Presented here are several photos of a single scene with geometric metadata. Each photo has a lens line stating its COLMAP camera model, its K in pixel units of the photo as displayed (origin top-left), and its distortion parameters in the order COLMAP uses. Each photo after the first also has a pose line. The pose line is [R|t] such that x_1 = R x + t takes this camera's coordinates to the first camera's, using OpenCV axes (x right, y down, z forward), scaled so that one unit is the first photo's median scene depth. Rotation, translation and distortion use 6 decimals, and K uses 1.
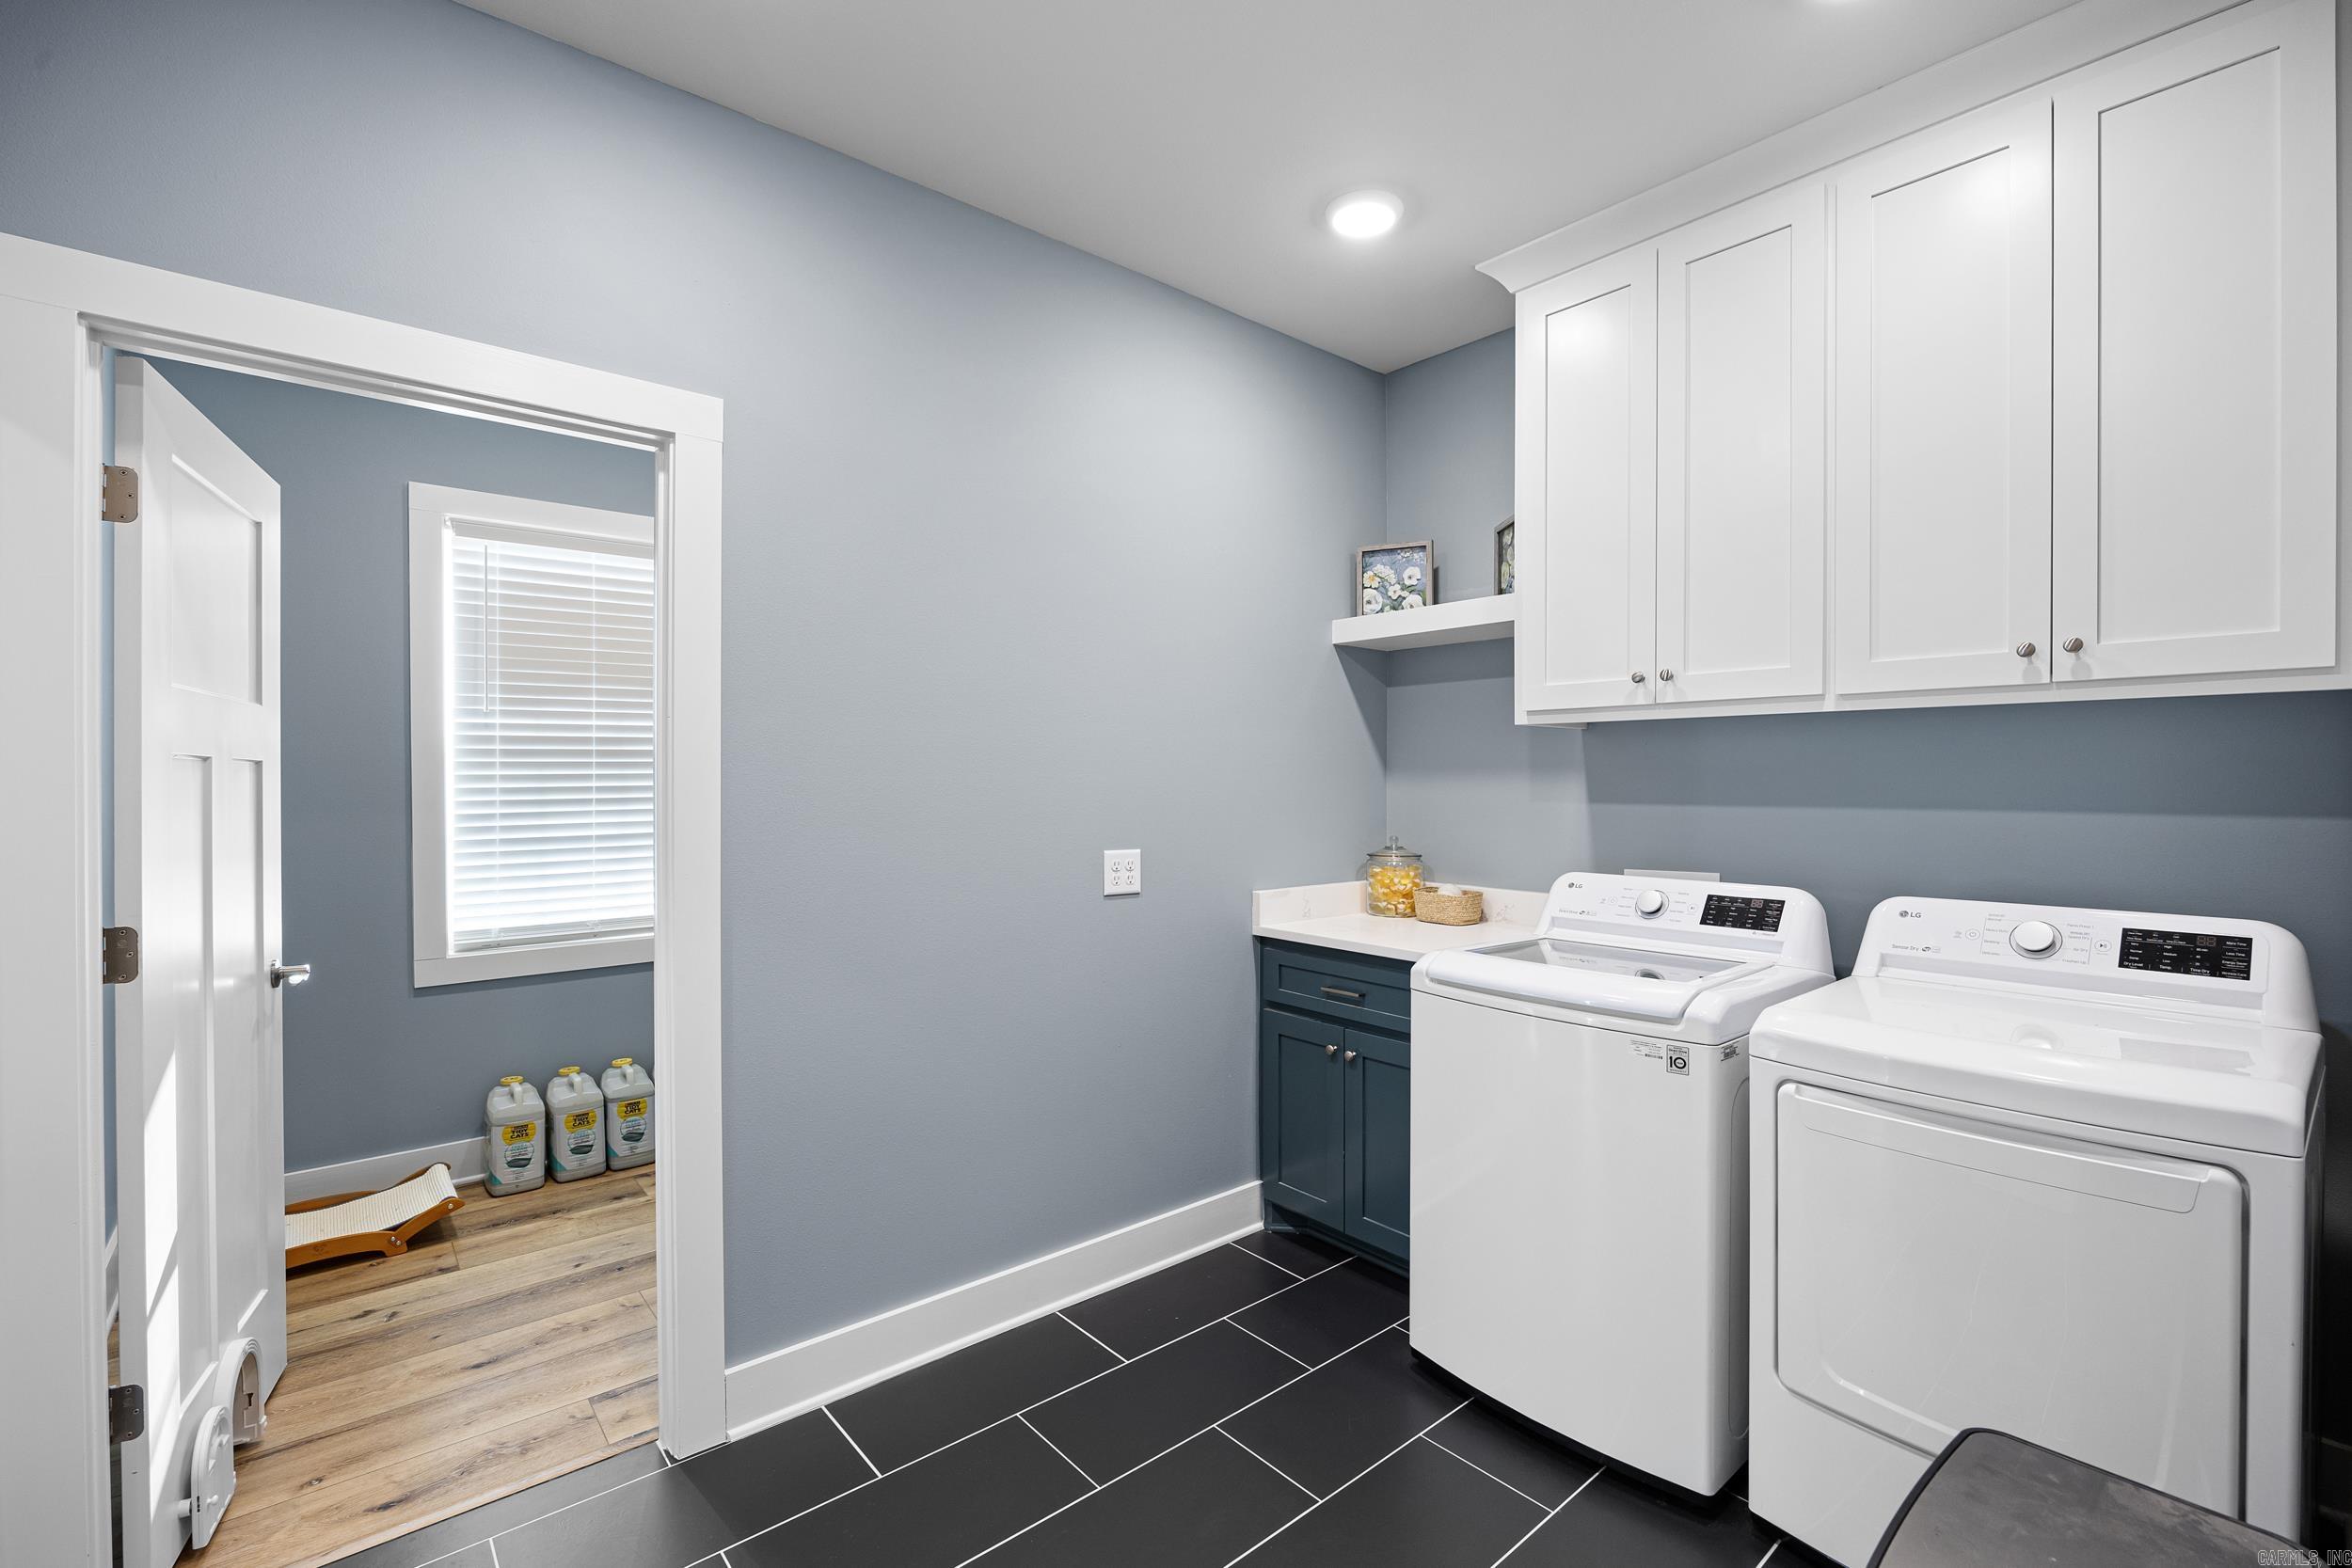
lens RADIAL K [[1044.9, 0, 1176.0], [0, 1044.9, 784.0], [0, 0, 1]] dist [-0.001487, -0.000242]
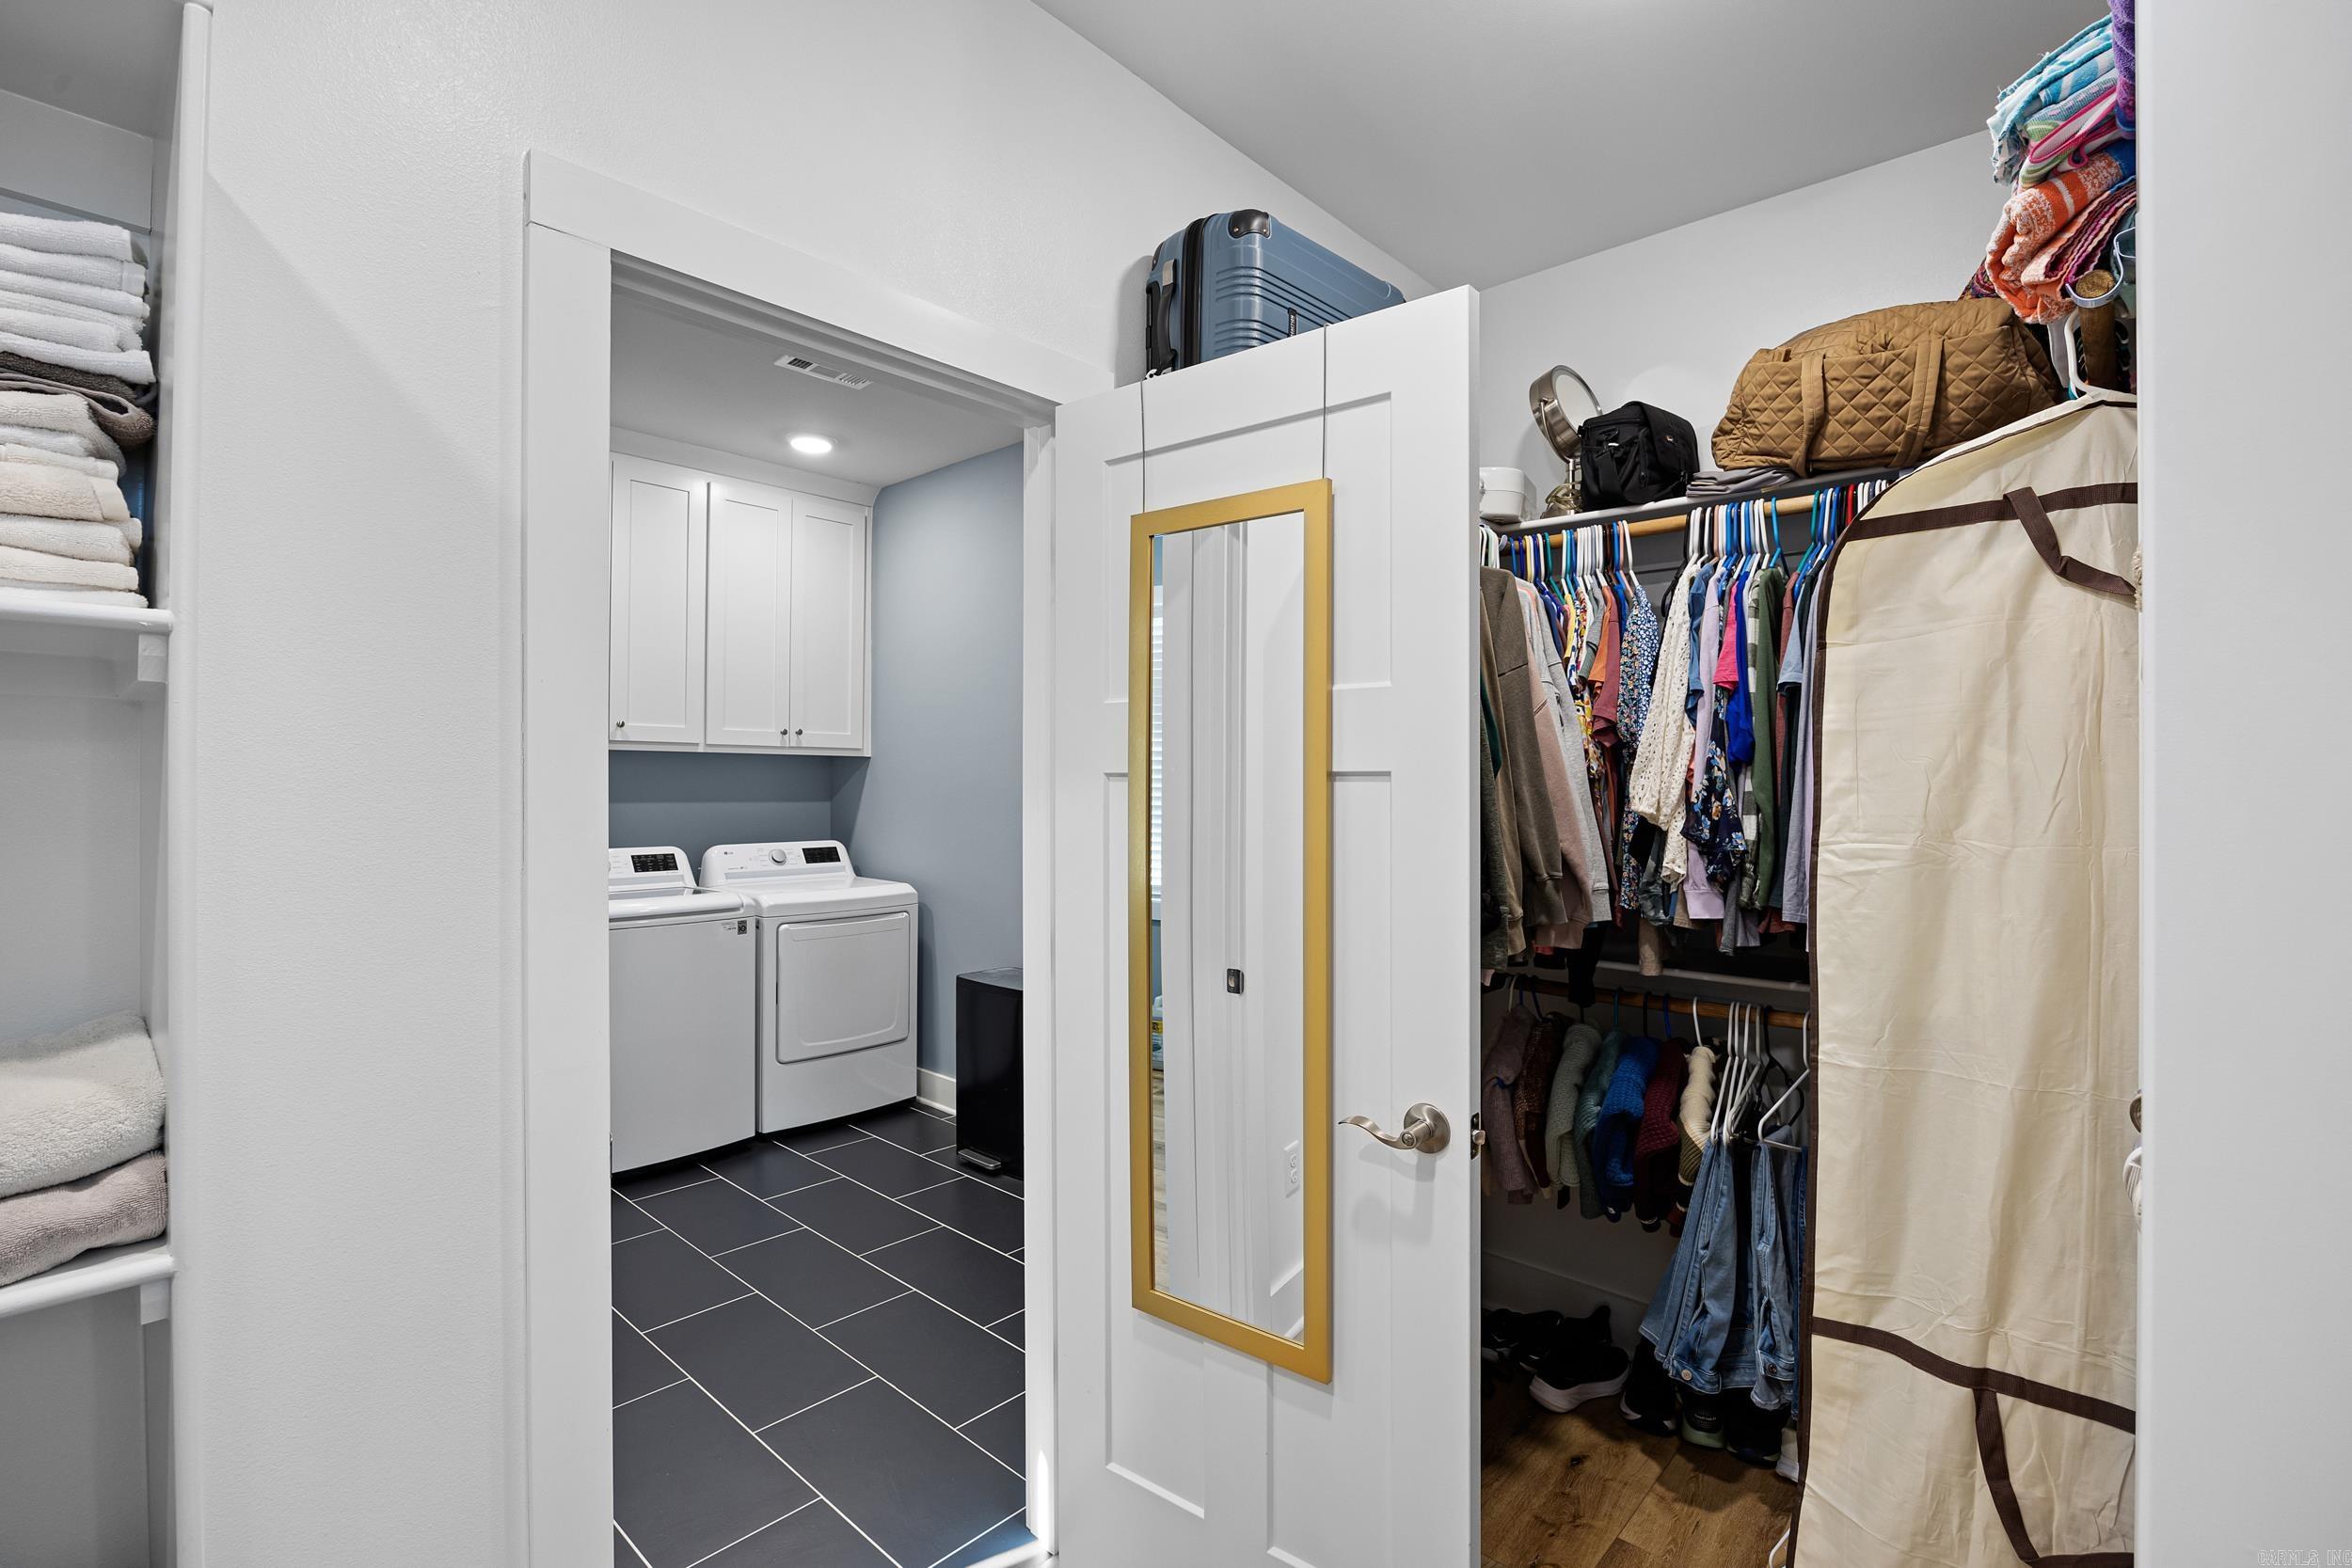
lens RADIAL K [[1105.6, 0, 1181.9], [0, 1105.6, 774.5], [0, 0, 1]] dist [-0.011086, 0.000993]
pose [[-0.144698, 0.012503, 0.989397, -1.720699], [0.002921, 0.999921, -0.012208, -0.000315], [-0.989472, 0.001123, -0.144723, 0.471167]]
